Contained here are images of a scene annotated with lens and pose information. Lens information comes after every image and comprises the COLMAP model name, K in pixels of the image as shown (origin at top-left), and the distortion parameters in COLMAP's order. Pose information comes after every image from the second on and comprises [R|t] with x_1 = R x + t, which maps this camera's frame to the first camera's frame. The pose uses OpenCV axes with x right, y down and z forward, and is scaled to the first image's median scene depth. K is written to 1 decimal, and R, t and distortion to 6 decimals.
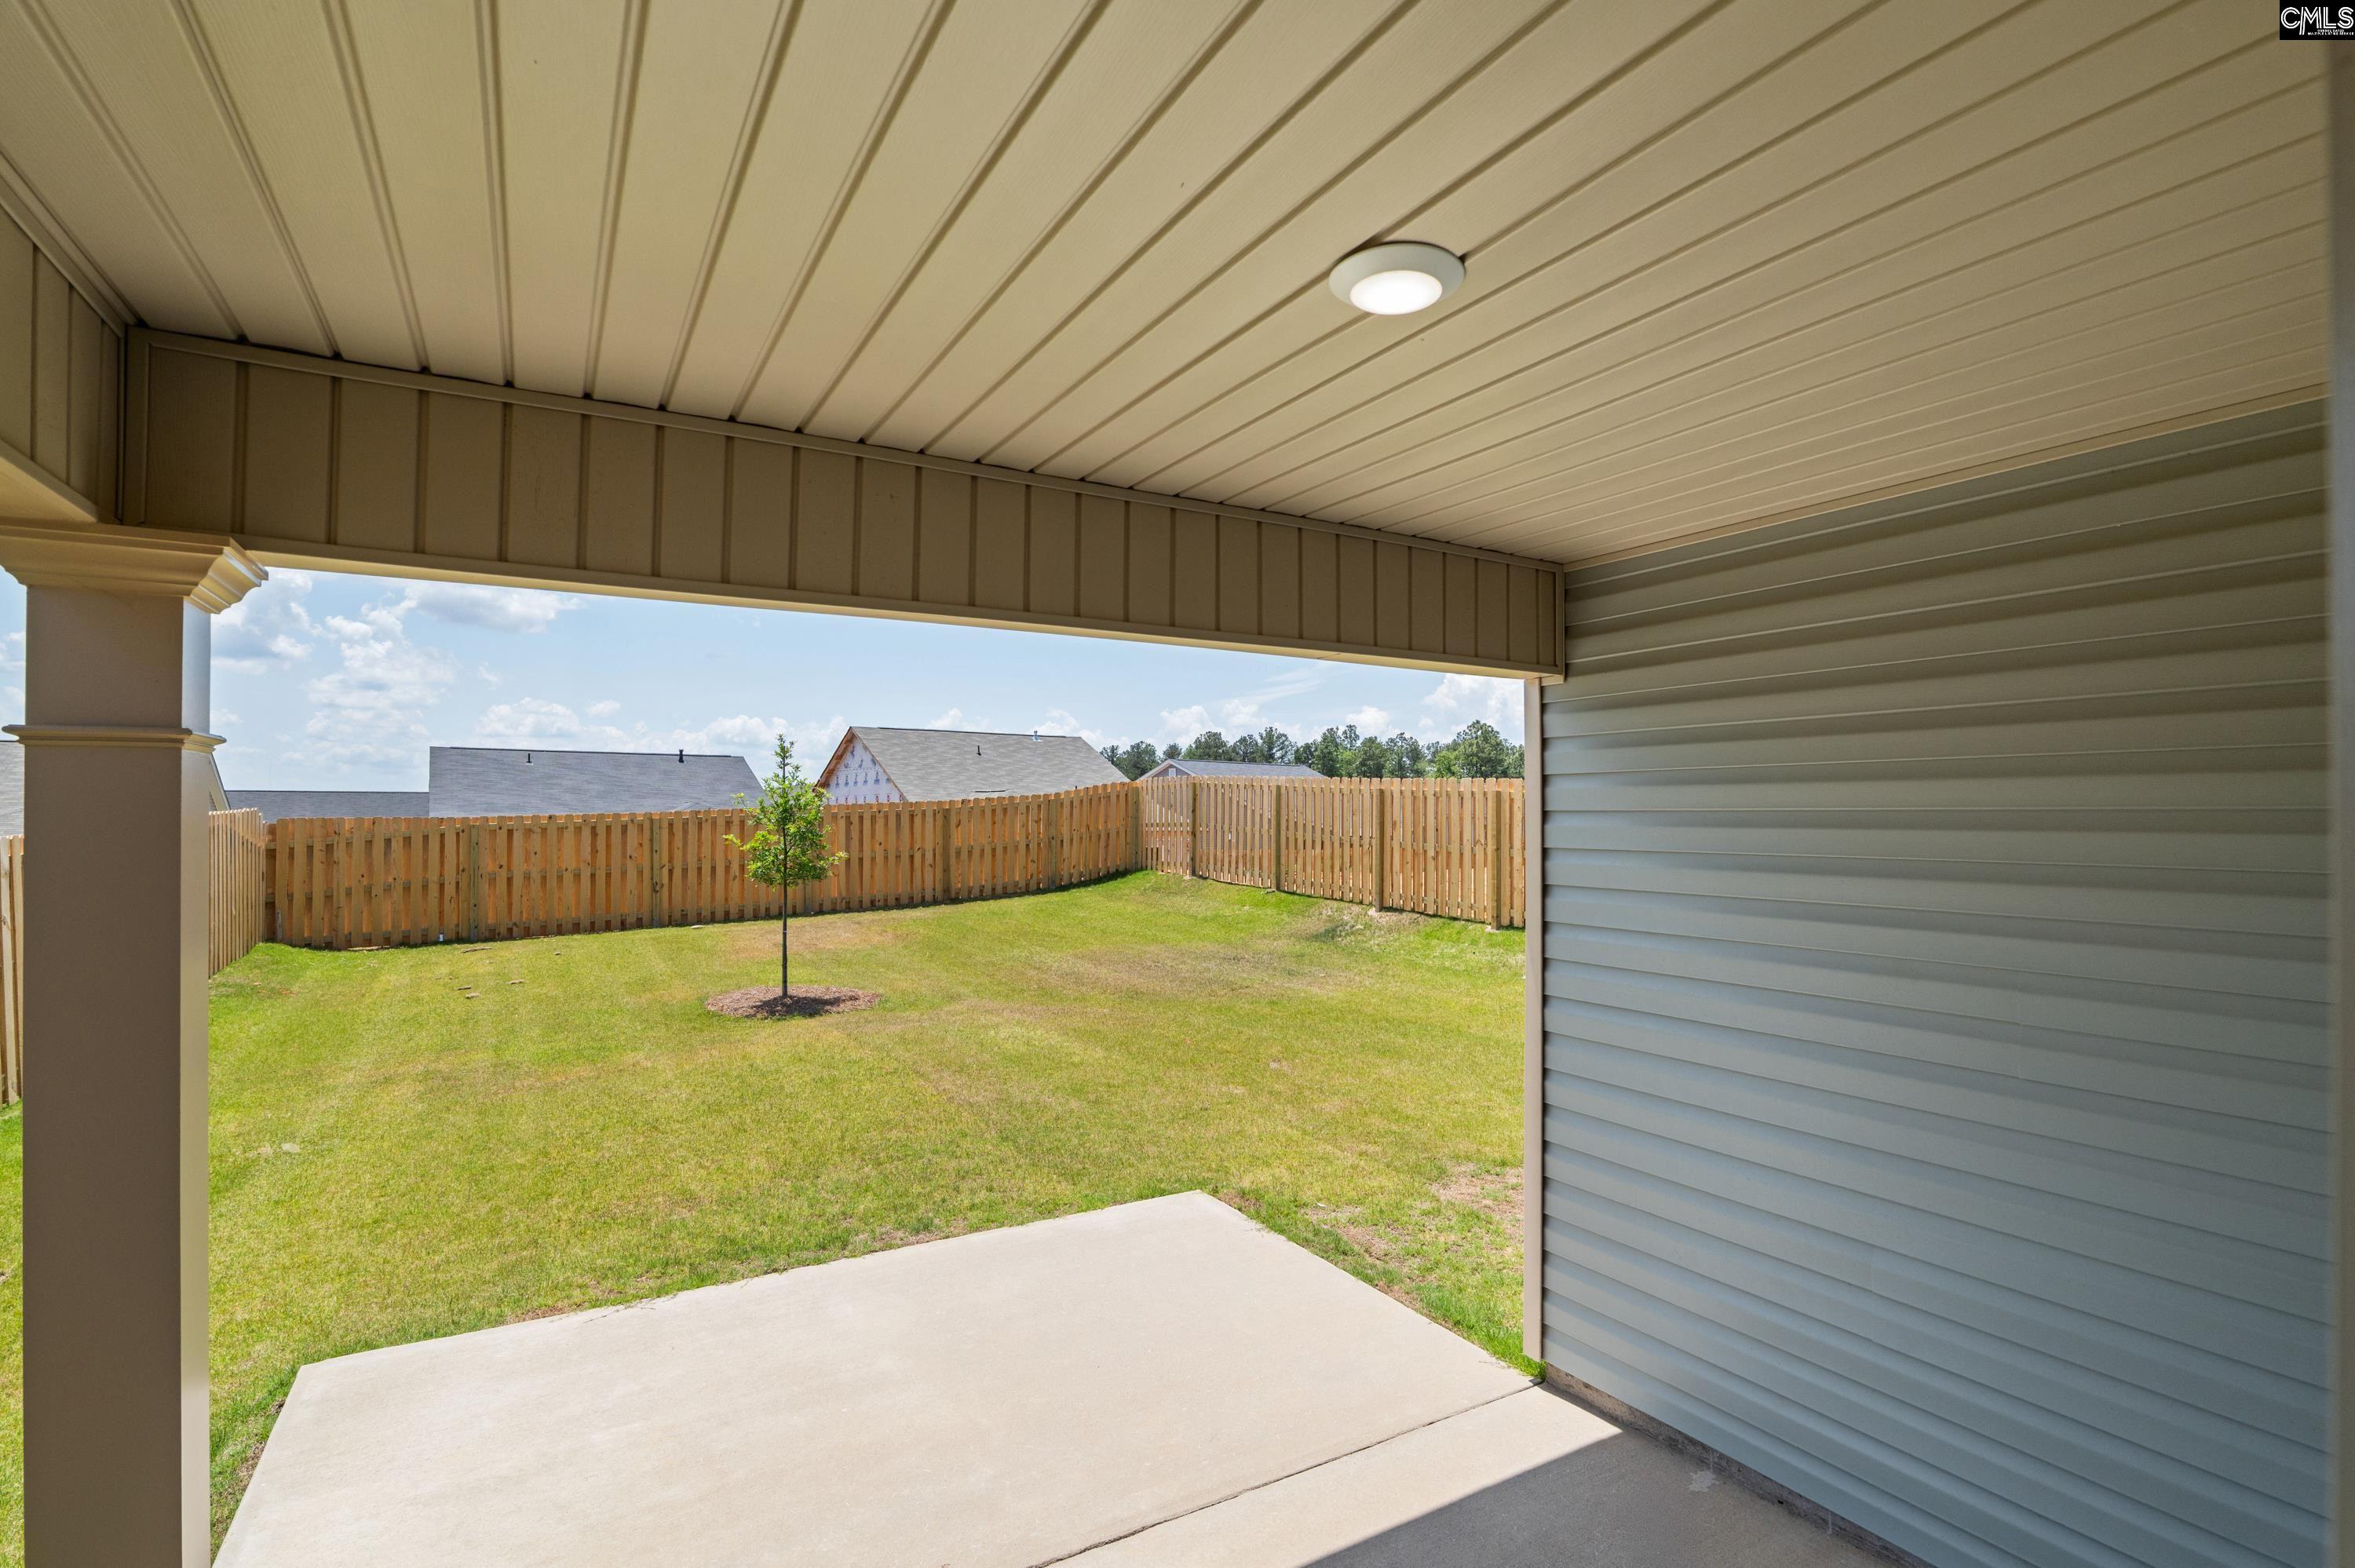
lens RADIAL K [[1103.6, 0, 1178.6], [0, 1103.6, 788.3], [0, 0, 1]] dist [-0.023767, 0.006647]
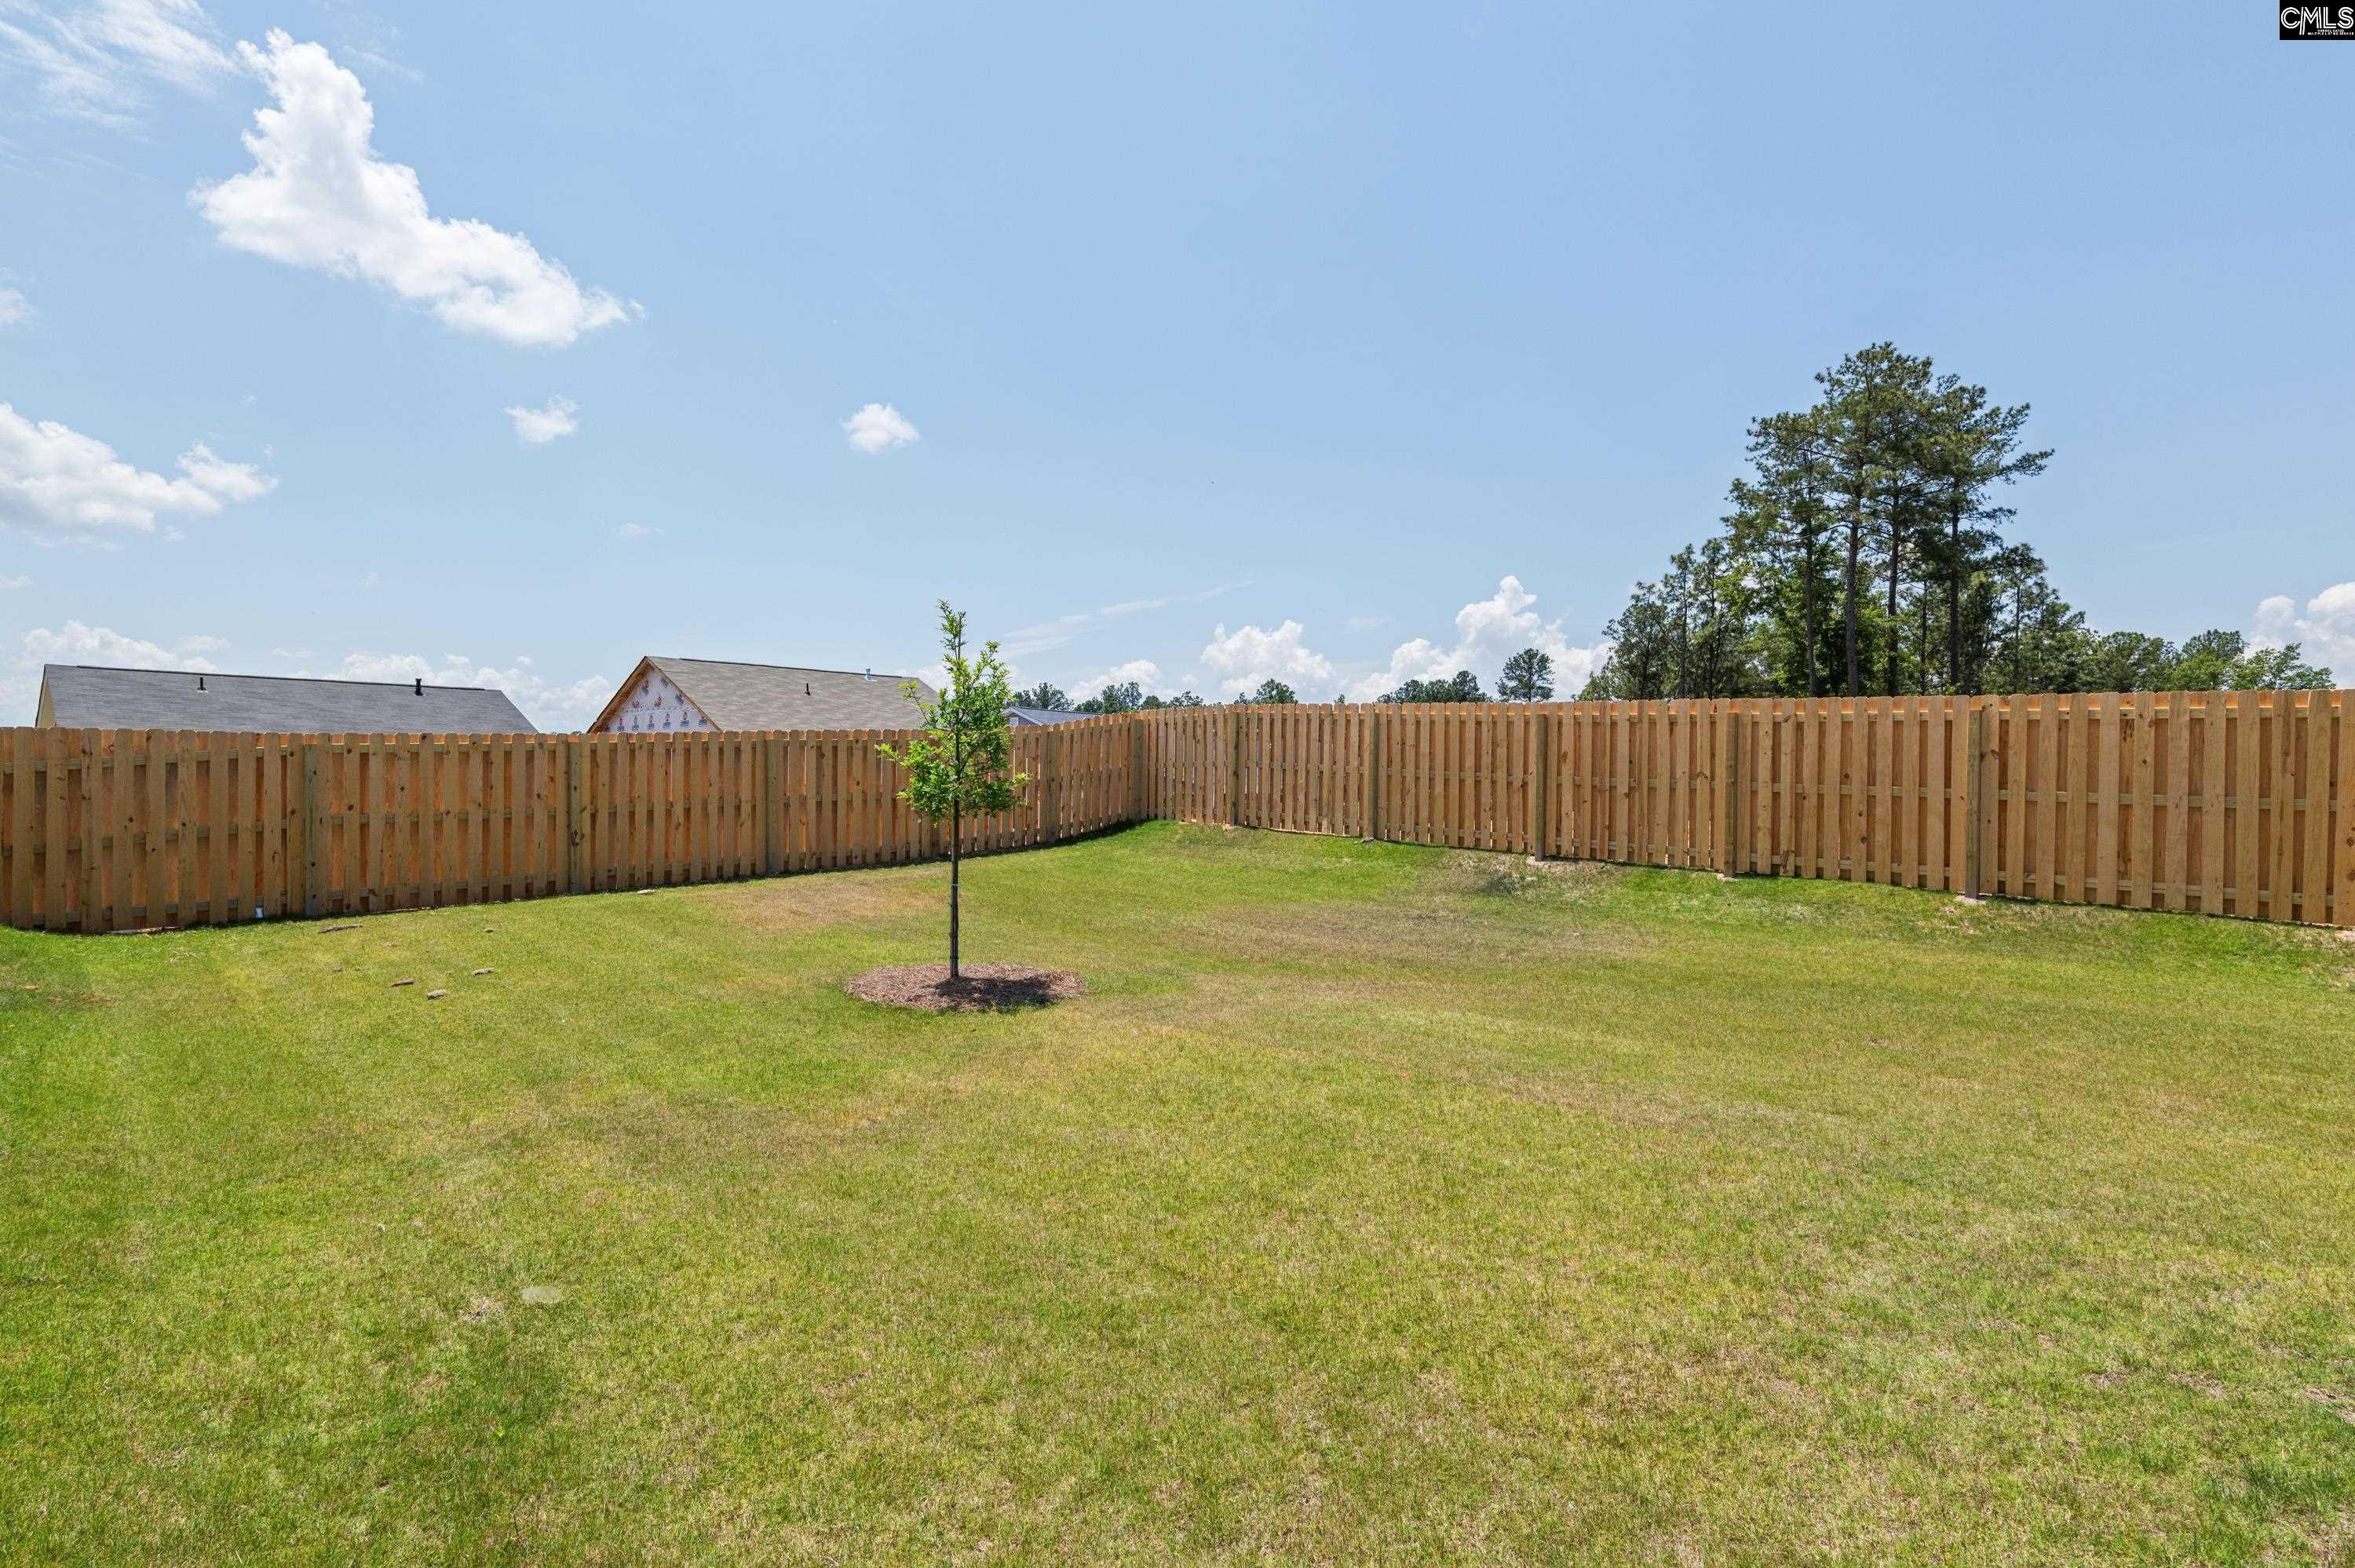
lens RADIAL K [[1188.4, 0, 1170.8], [0, 1188.4, 781.6], [0, 0, 1]] dist [-0.001667, 0.000177]
pose [[0.978867, 0.005536, 0.204421, -0.263021], [-0.010618, 0.999661, 0.023773, 0.031671], [-0.204220, -0.025442, 0.978594, 0.167618]]
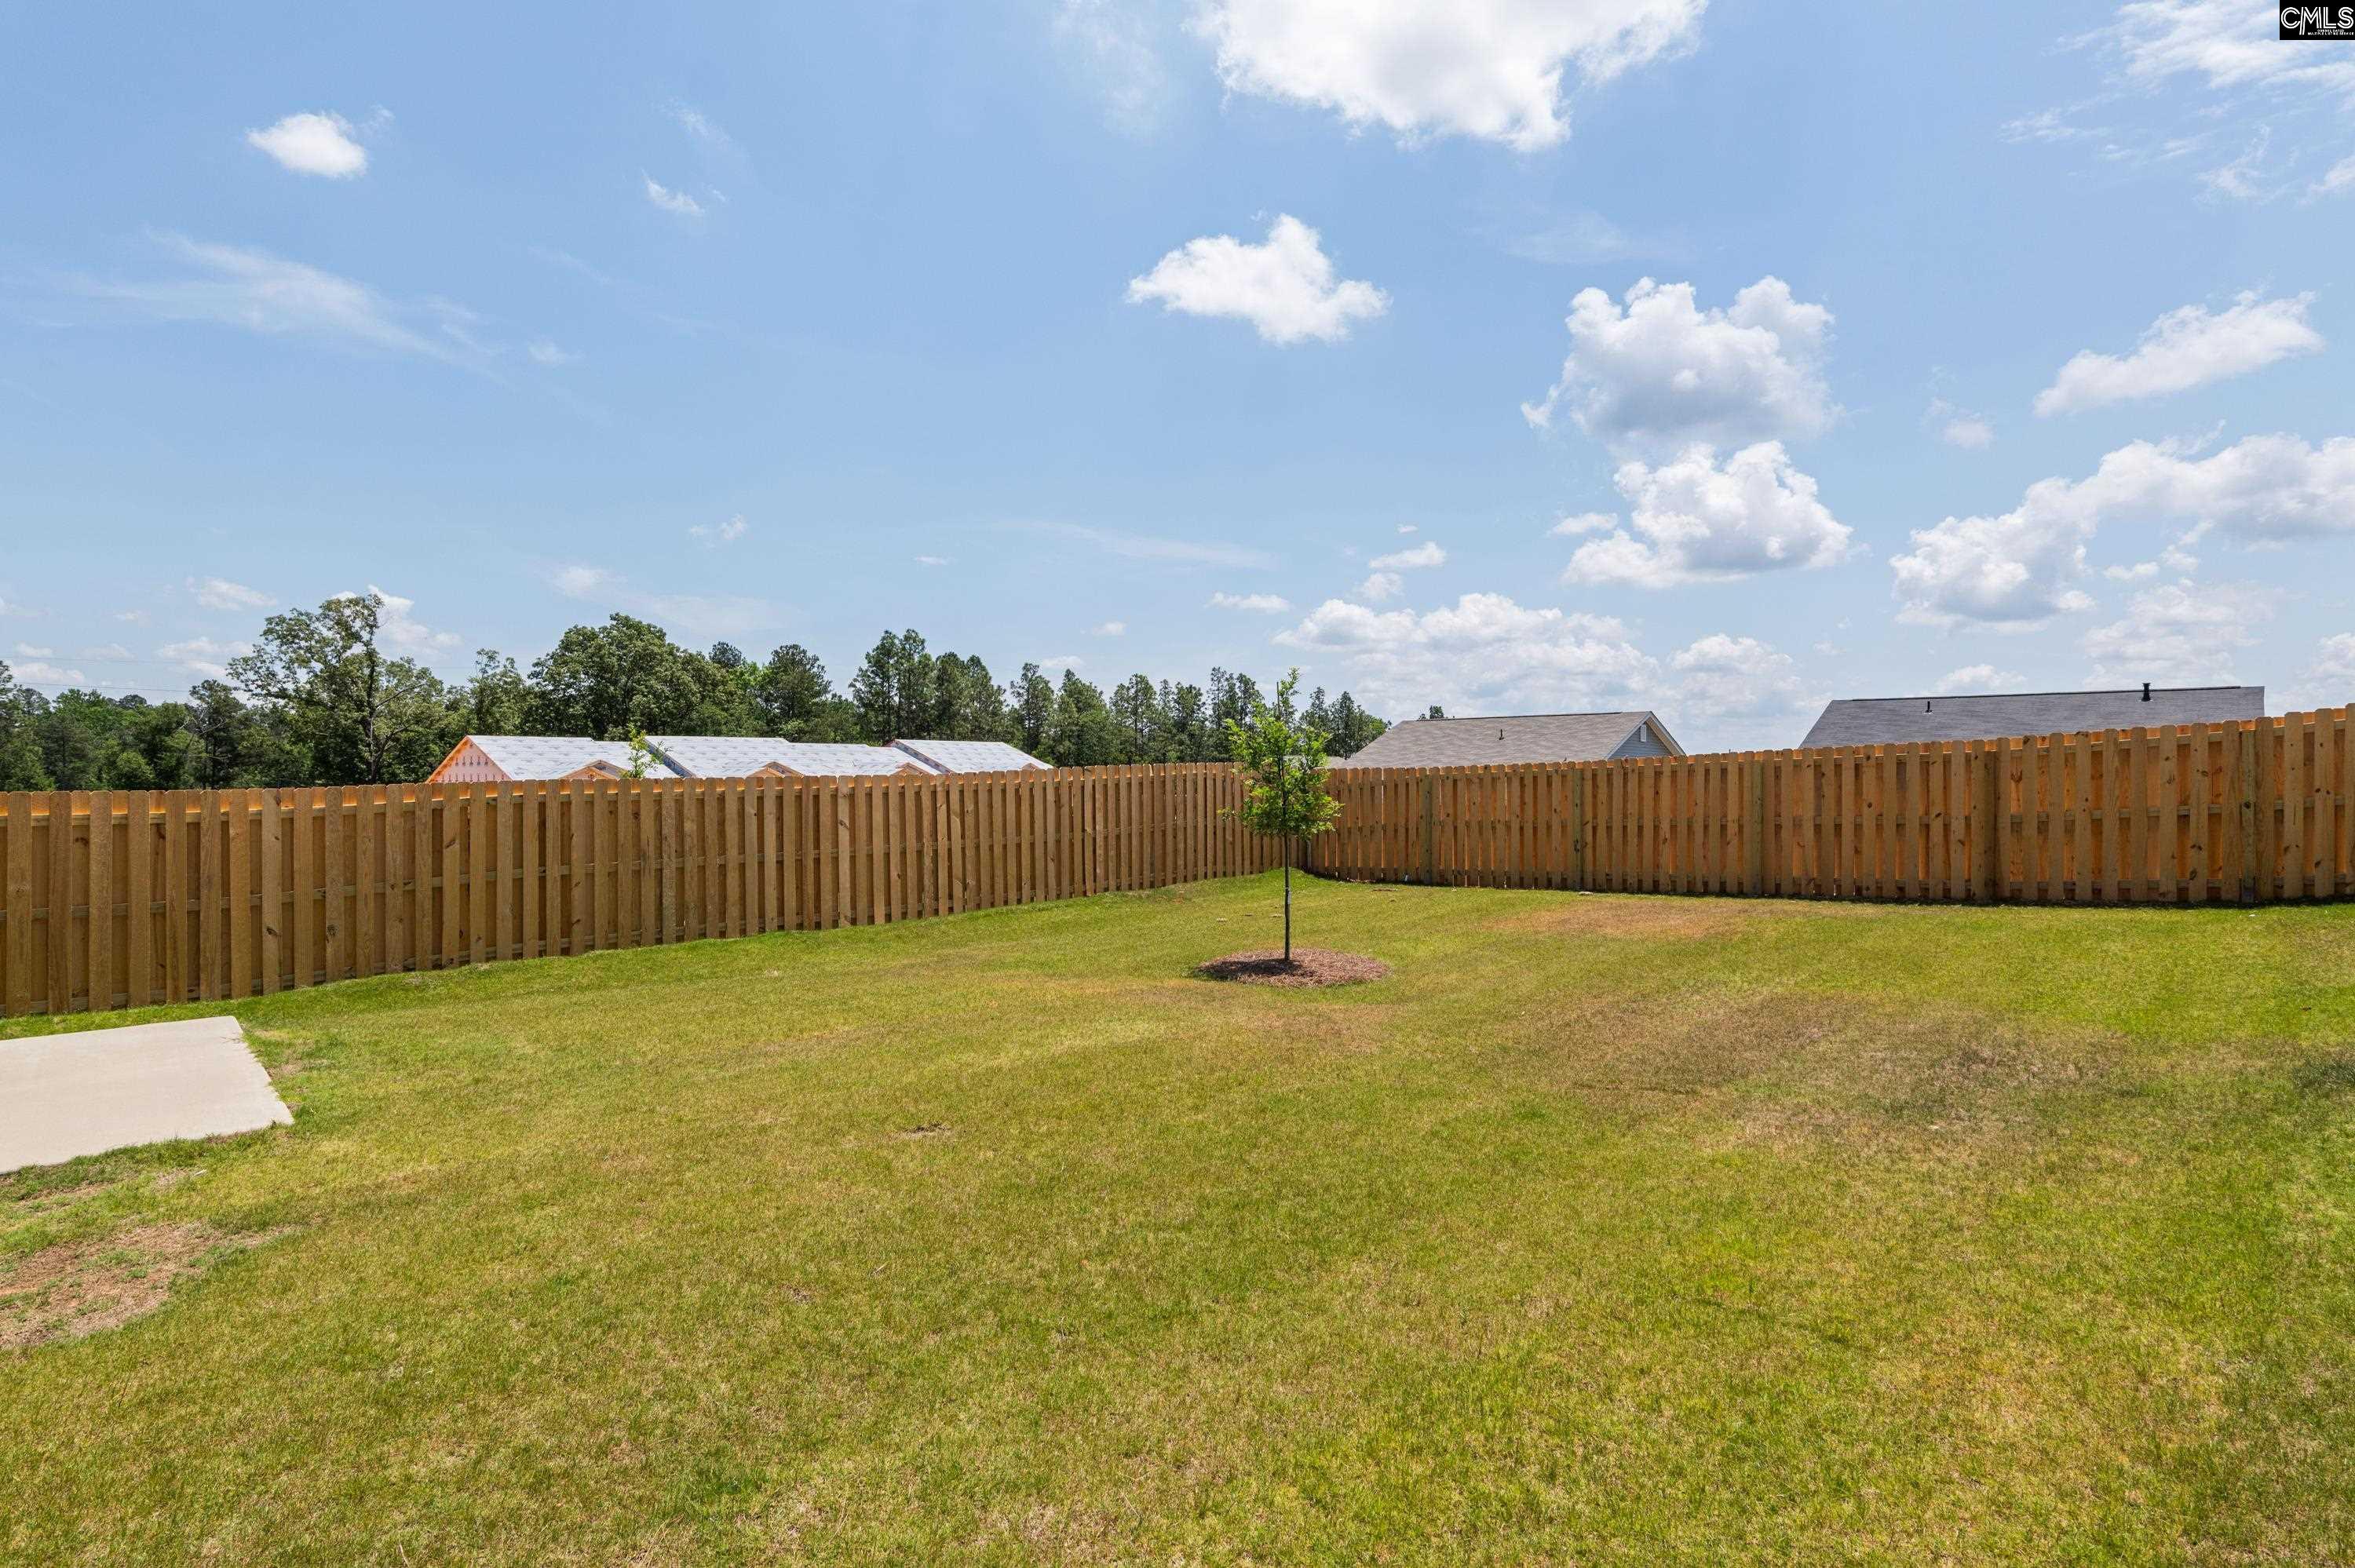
lens RADIAL K [[1174.3, 0, 1184.5], [0, 1174.3, 781.4], [0, 0, 1]] dist [-0.001870, 0.000026]
pose [[0.242943, 0.006241, -0.970020, 0.389660], [0.020961, 0.999712, 0.011682, 0.020866], [0.969814, -0.023170, 0.242743, 0.473822]]
